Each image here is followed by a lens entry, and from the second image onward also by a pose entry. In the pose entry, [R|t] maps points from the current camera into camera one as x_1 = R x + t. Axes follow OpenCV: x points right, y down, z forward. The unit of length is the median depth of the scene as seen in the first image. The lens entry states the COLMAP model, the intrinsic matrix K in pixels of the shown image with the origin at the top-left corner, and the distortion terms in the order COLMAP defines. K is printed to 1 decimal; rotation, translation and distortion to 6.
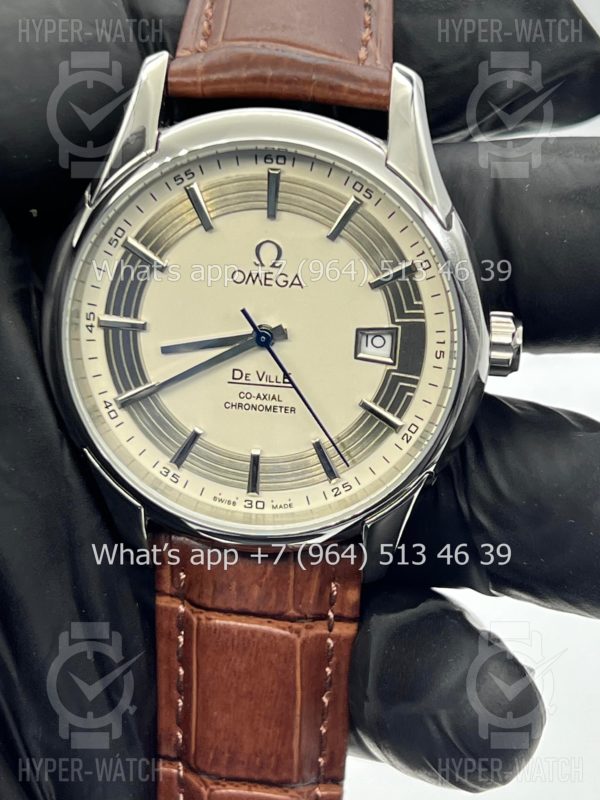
lens RADIAL K [[1901.6, 0, 309.1], [0, 1901.6, 390.0], [0, 0, 1]] dist [0.295100, 0.000000]
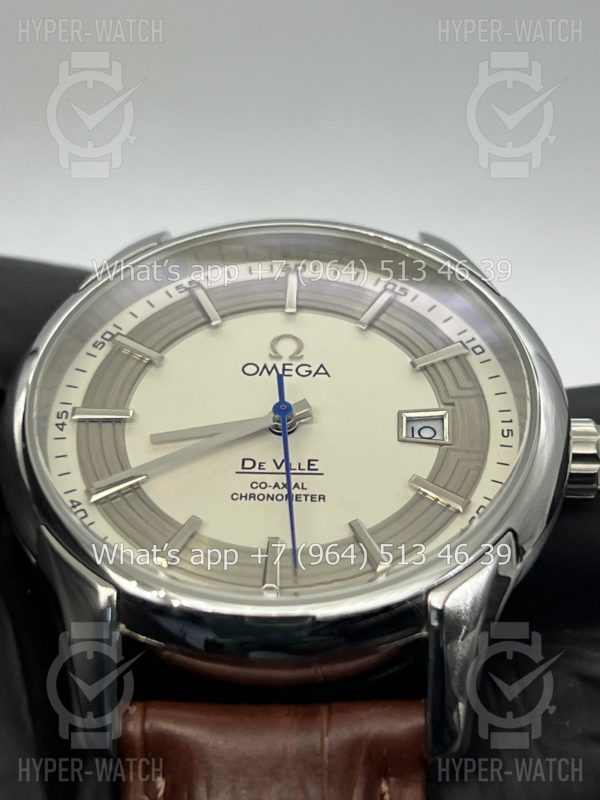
lens RADIAL K [[1901.6, 0, 297.0], [0, 1901.6, 406.2], [0, 0, 1]] dist [0.295100, 0.000000]
pose [[0.998334, 0.019472, 0.054315, -0.060720], [0.032842, 0.582210, -0.812375, 0.608904], [-0.047441, 0.812805, 0.580601, 0.534508]]
